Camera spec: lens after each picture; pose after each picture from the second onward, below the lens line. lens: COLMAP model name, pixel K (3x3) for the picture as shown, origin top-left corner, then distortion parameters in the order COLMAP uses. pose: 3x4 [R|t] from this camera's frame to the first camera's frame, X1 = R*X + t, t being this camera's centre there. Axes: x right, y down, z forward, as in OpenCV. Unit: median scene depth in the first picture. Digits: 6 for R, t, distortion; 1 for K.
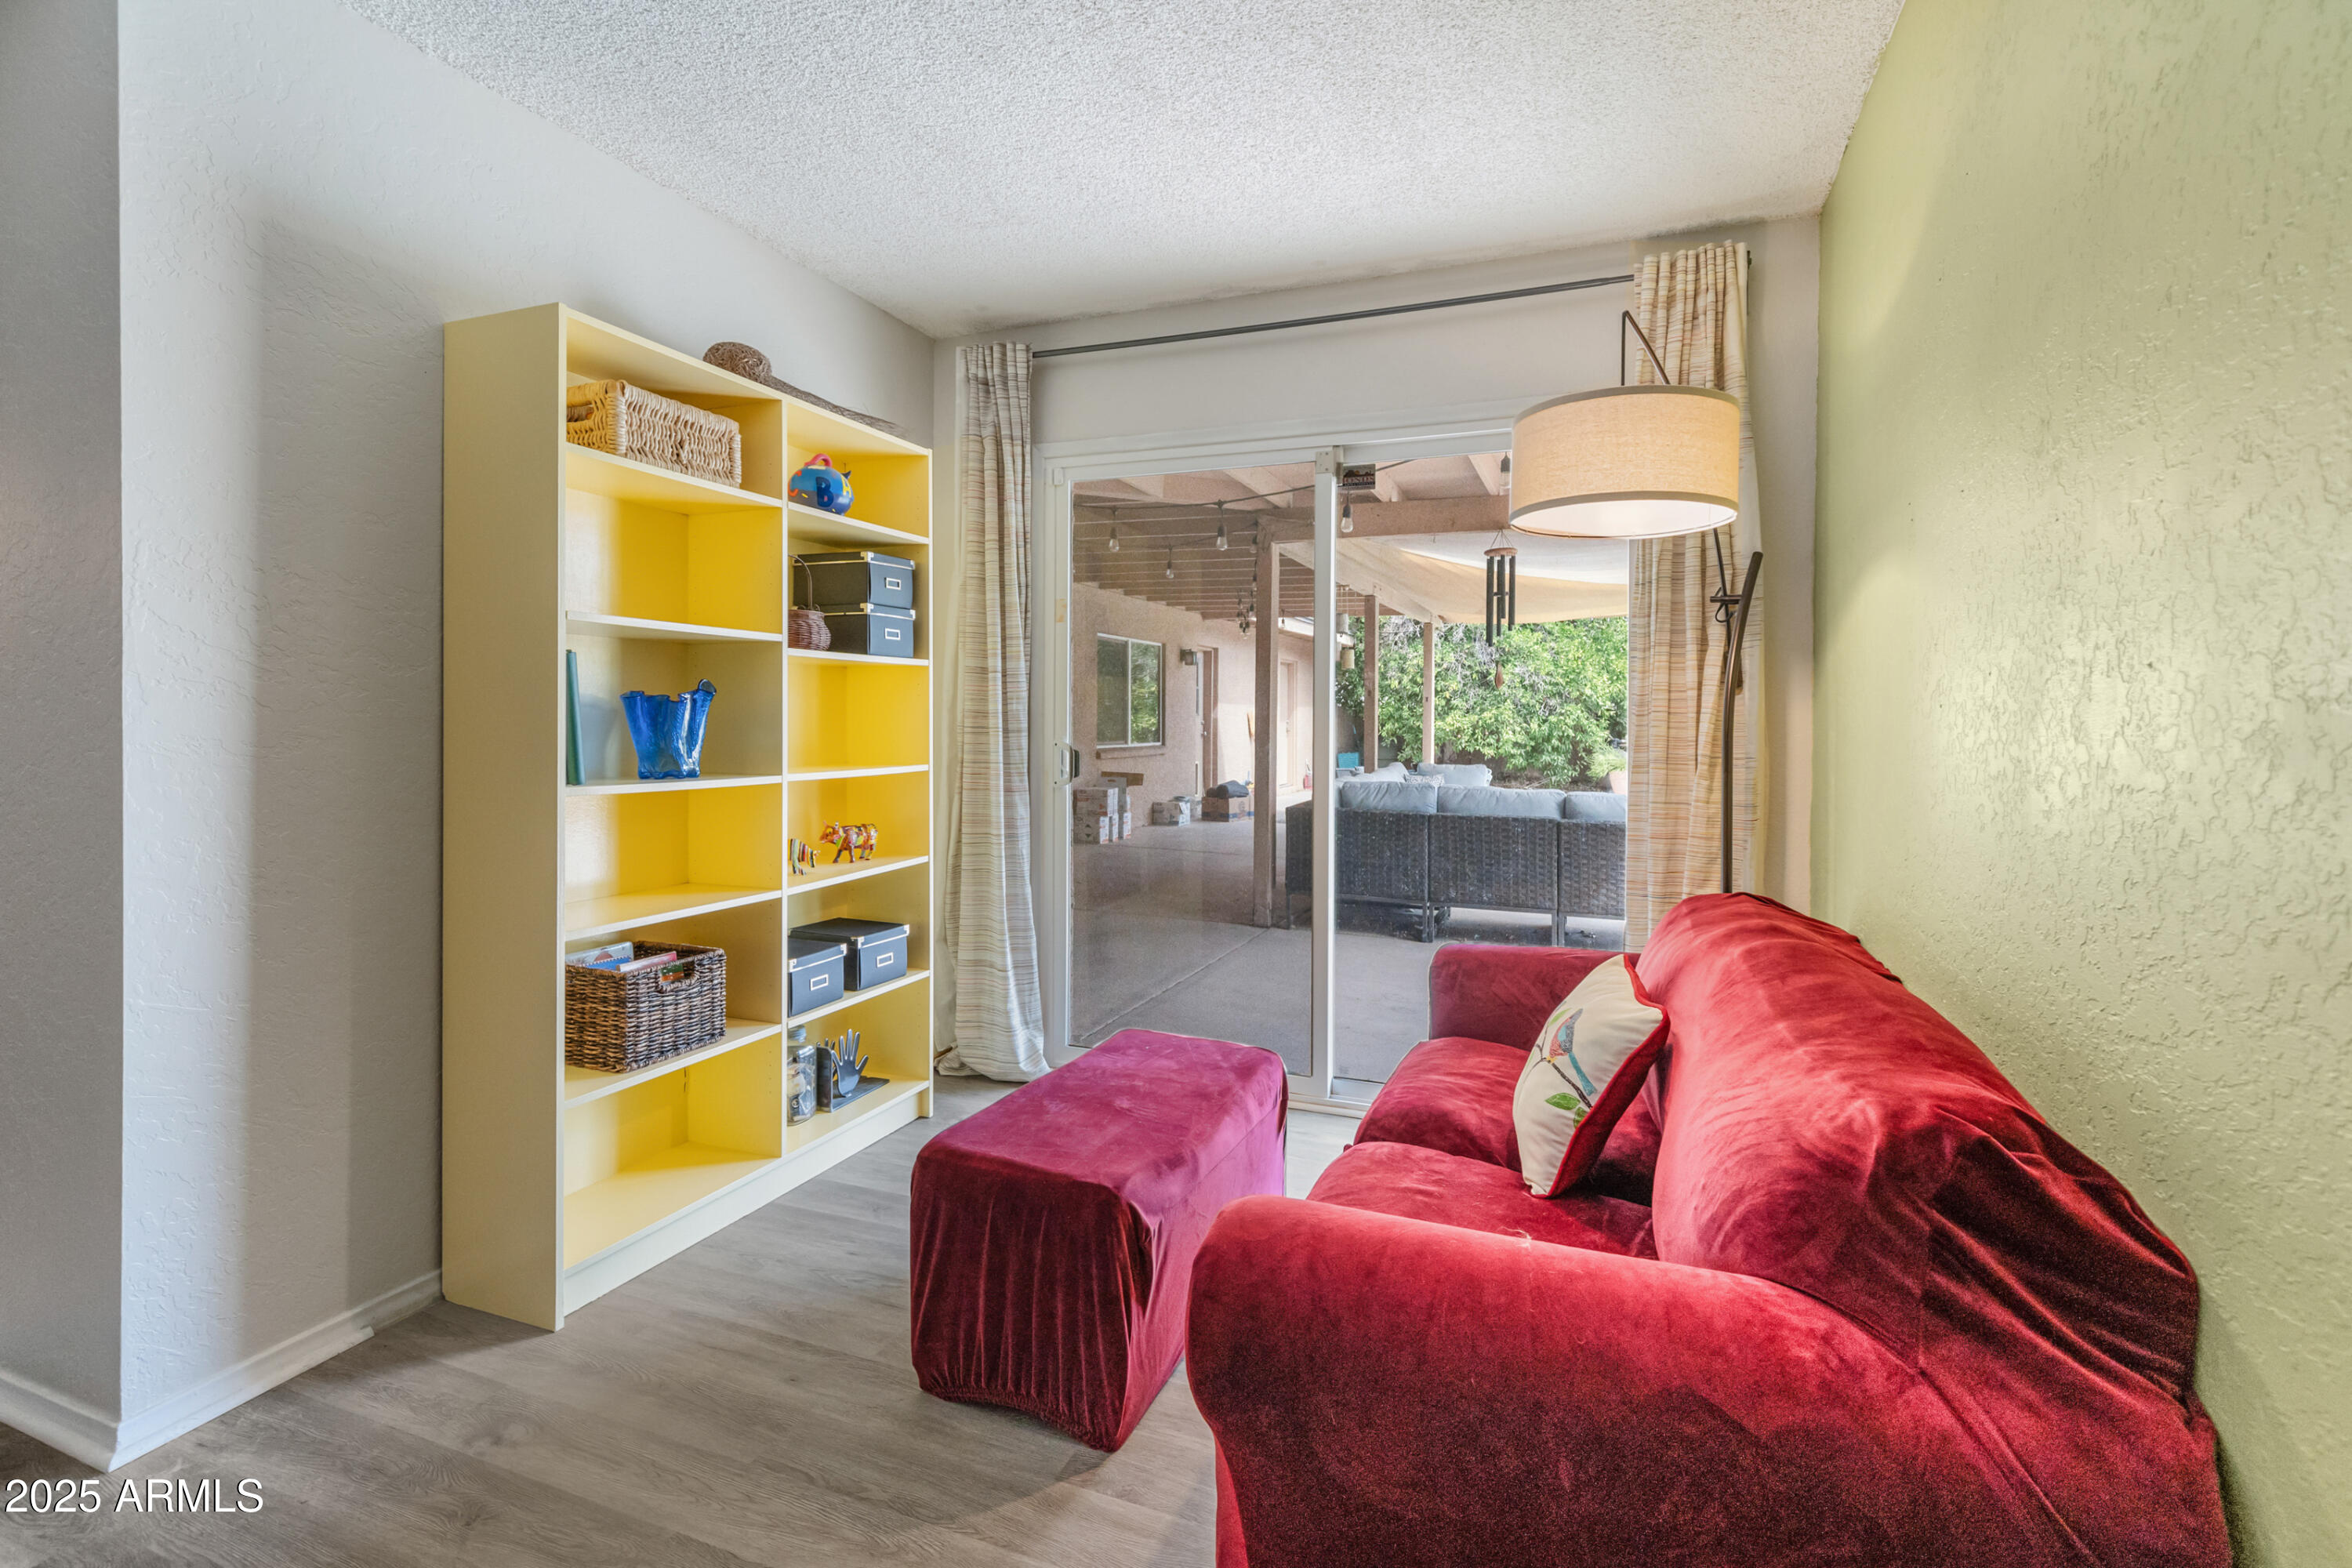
lens RADIAL K [[1090.3, 0, 1182.5], [0, 1090.3, 712.8], [0, 0, 1]] dist [0.004314, 0.000007]
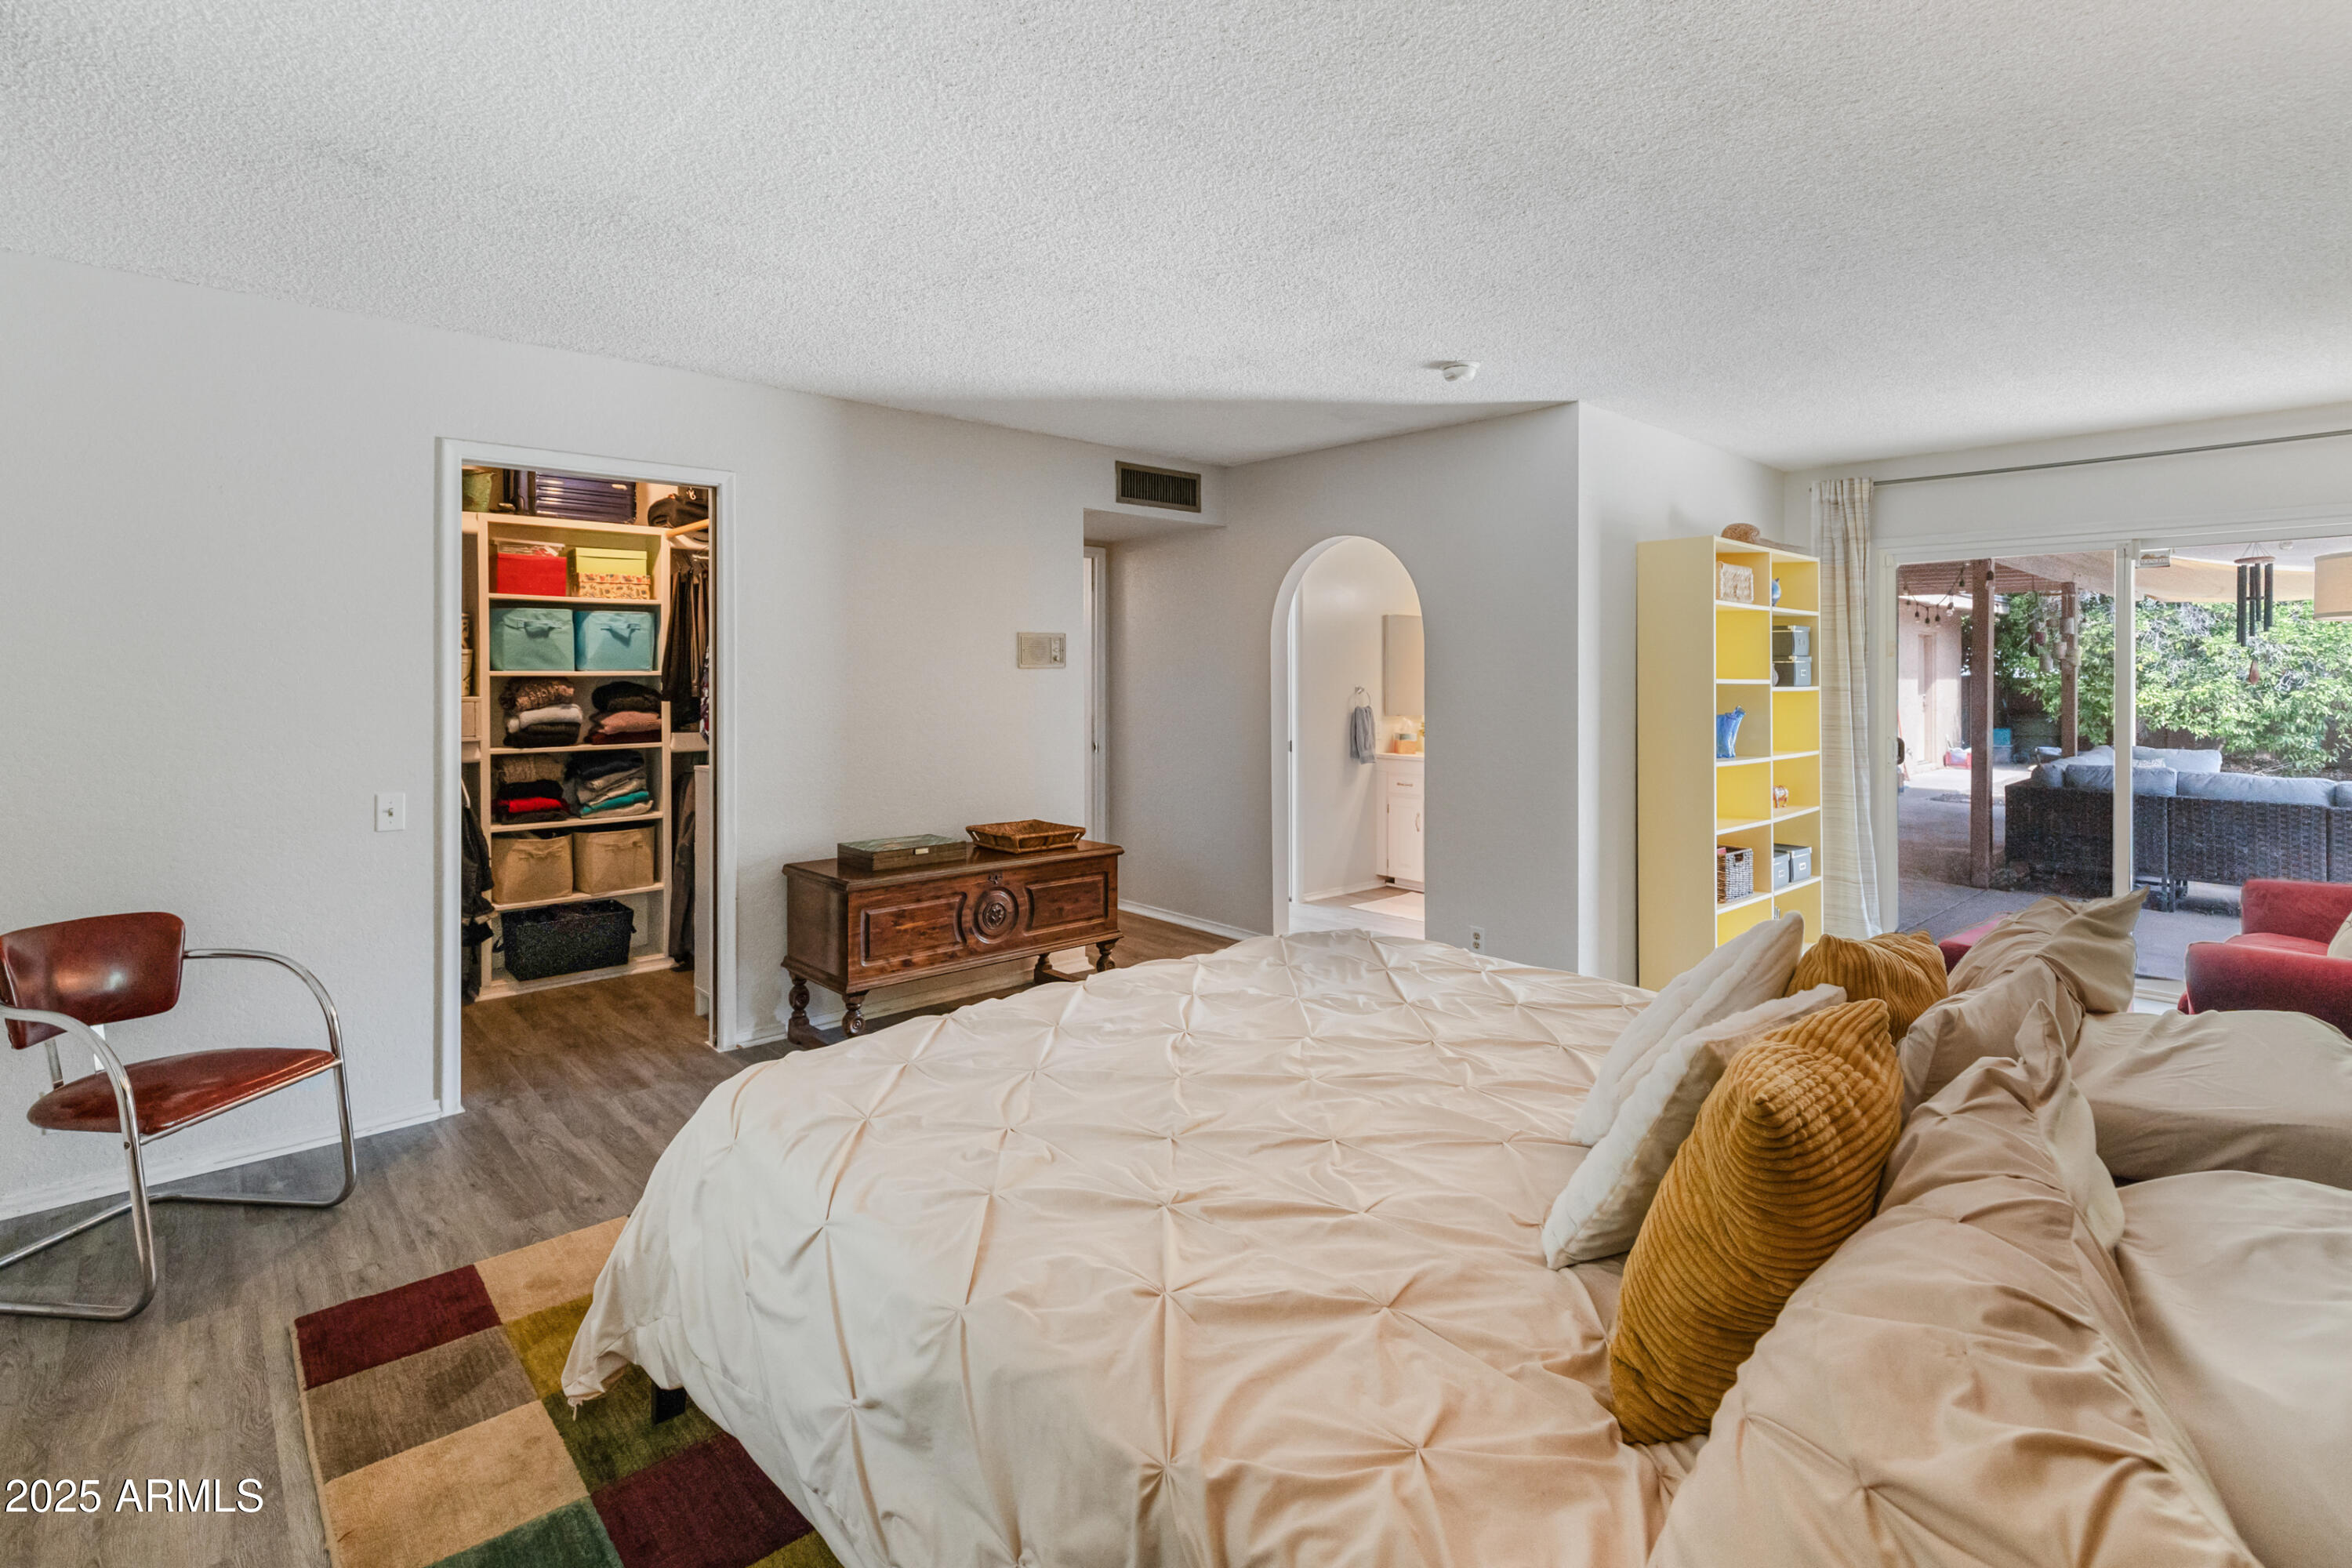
lens RADIAL K [[1106.1, 0, 1176.9], [0, 1106.1, 668.1], [0, 0, 1]] dist [0.001219, 0.000192]
pose [[0.898059, -0.007017, -0.439820, -0.327437], [0.004477, 0.999967, -0.006811, -0.061447], [0.439853, 0.004147, 0.898060, -0.813069]]
